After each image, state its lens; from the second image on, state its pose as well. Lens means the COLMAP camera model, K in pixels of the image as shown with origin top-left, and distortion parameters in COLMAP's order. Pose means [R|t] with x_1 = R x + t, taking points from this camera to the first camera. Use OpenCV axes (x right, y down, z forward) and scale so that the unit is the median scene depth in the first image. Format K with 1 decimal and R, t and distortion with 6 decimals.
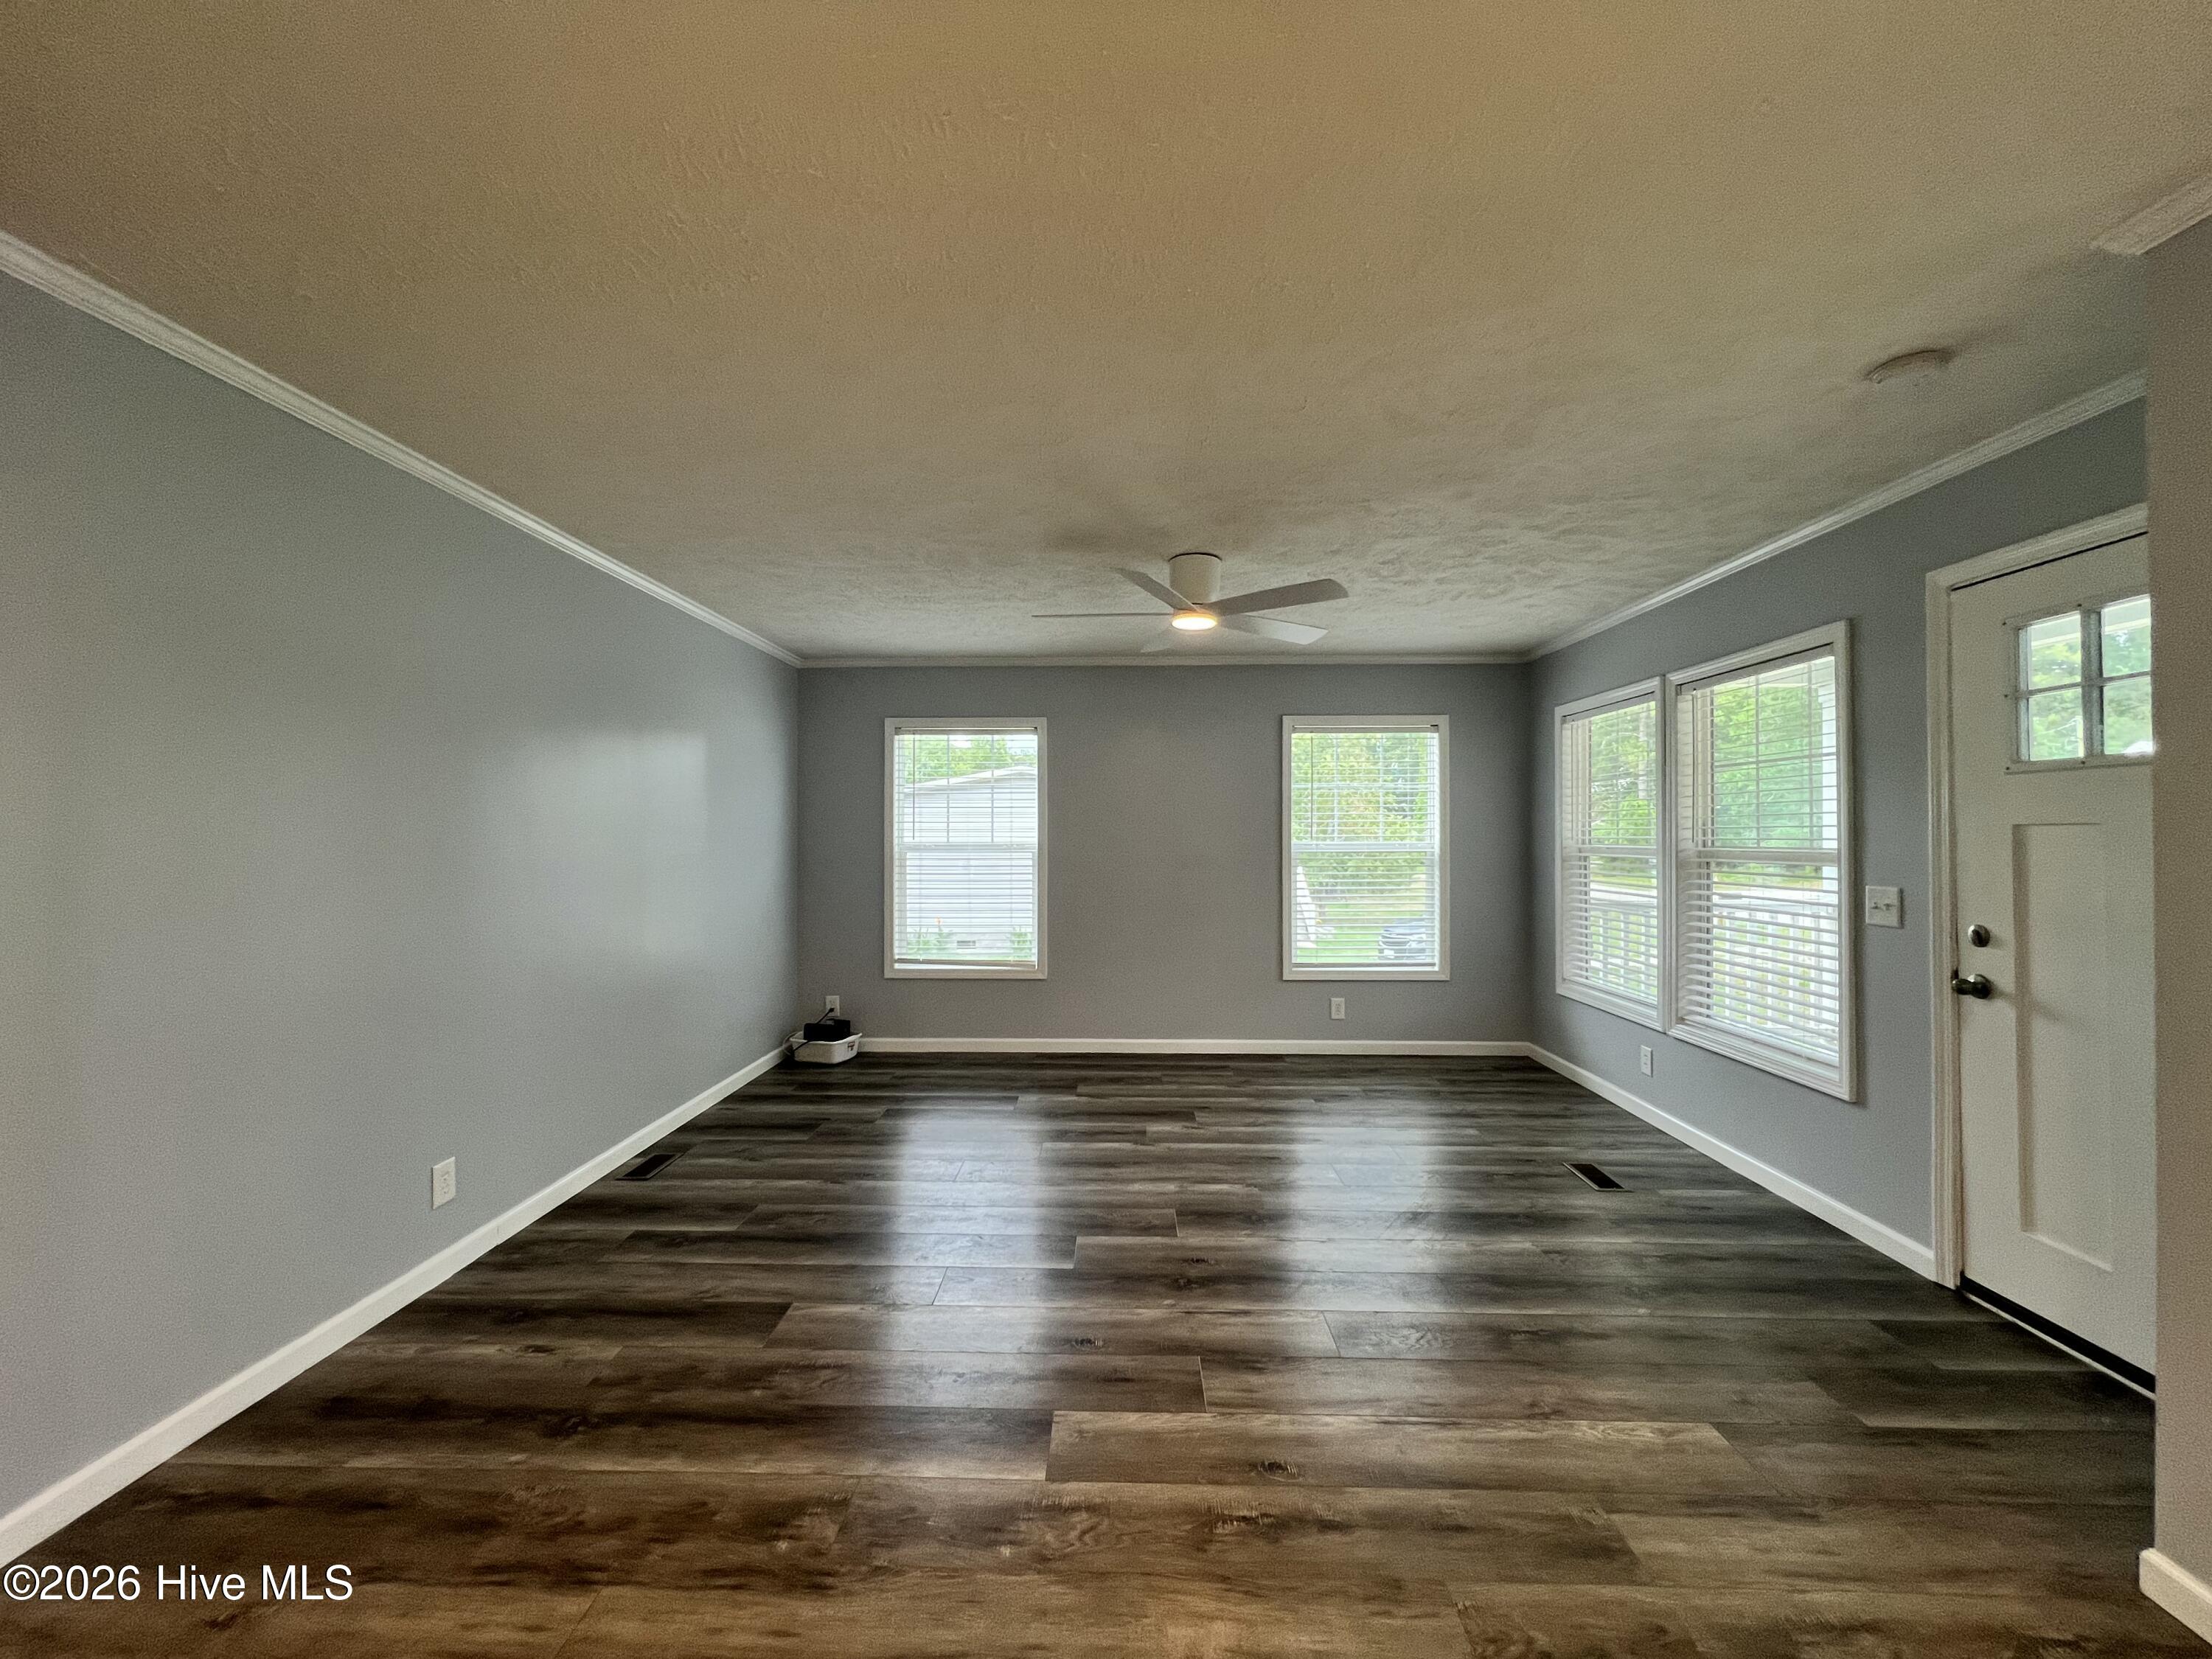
lens RADIAL K [[887.5, 0, 1100.5], [0, 887.5, 831.1], [0, 0, 1]] dist [-0.003389, 0.000610]
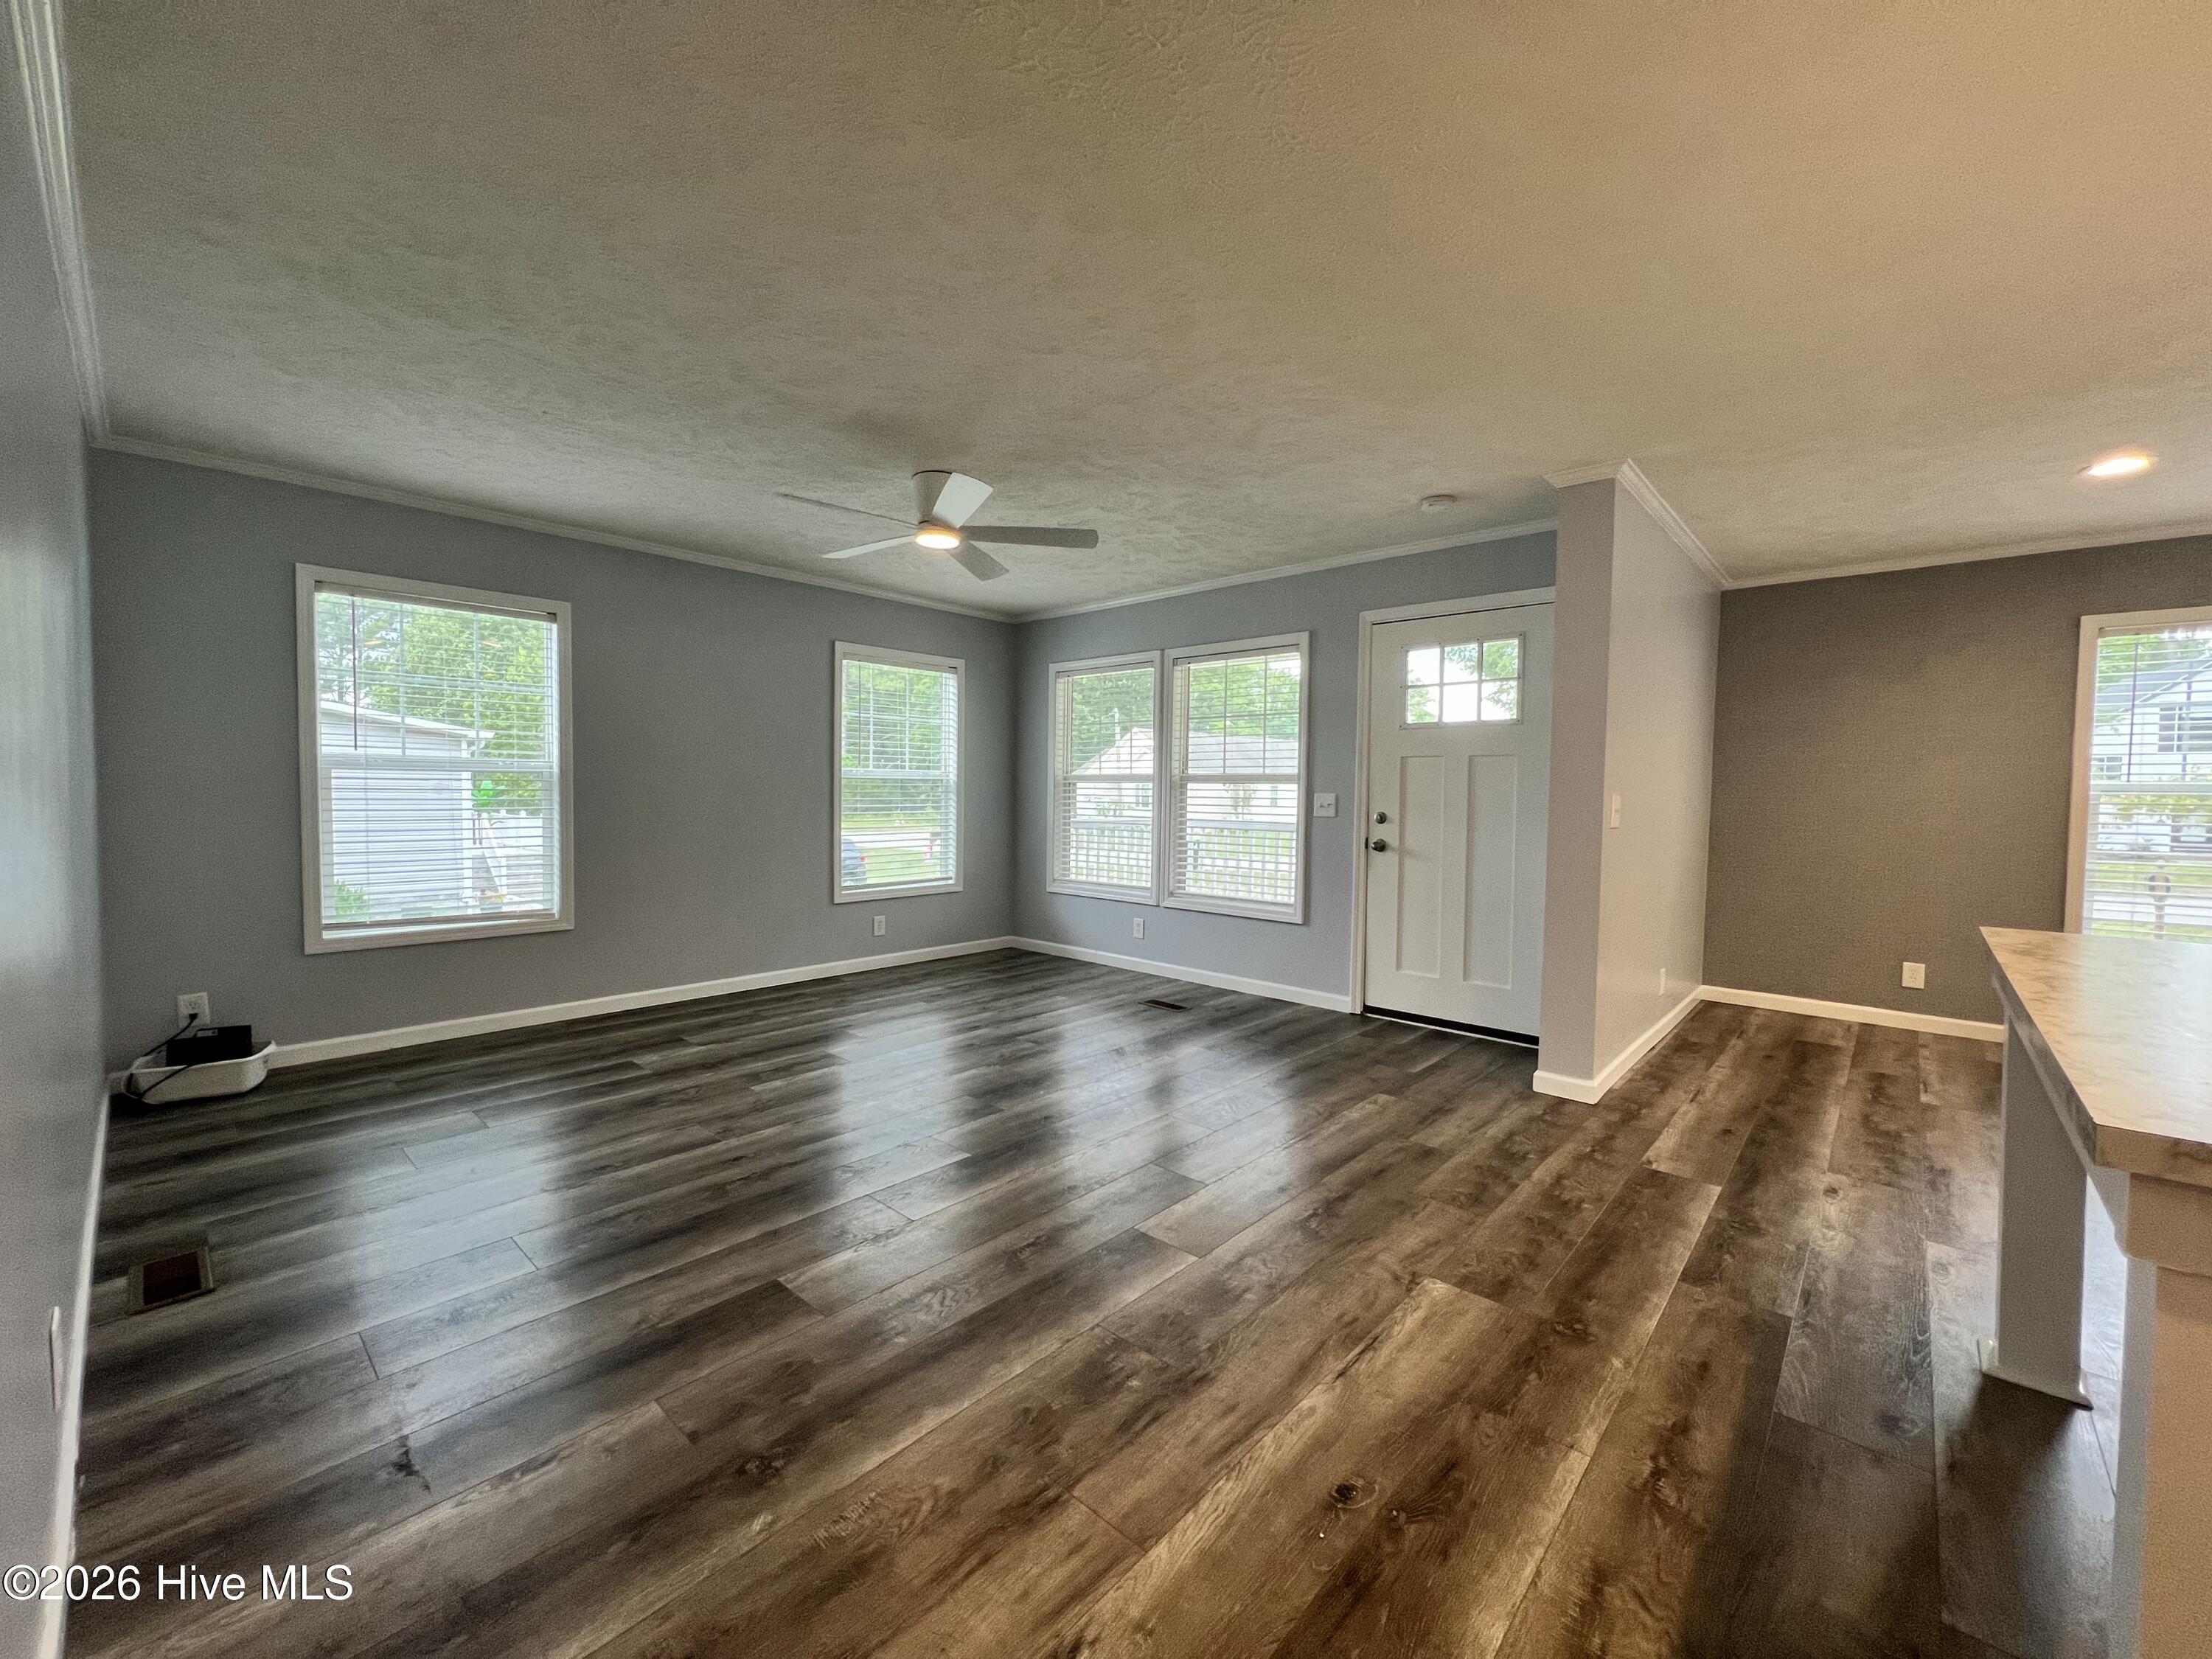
lens RADIAL K [[881.1, 0, 1105.9], [0, 881.1, 831.0], [0, 0, 1]] dist [-0.007195, 0.000227]
pose [[0.654218, -0.027990, 0.755788, -0.571618], [-0.016067, 0.998575, 0.050889, 0.047013], [-0.756135, -0.045436, 0.652836, 0.182961]]
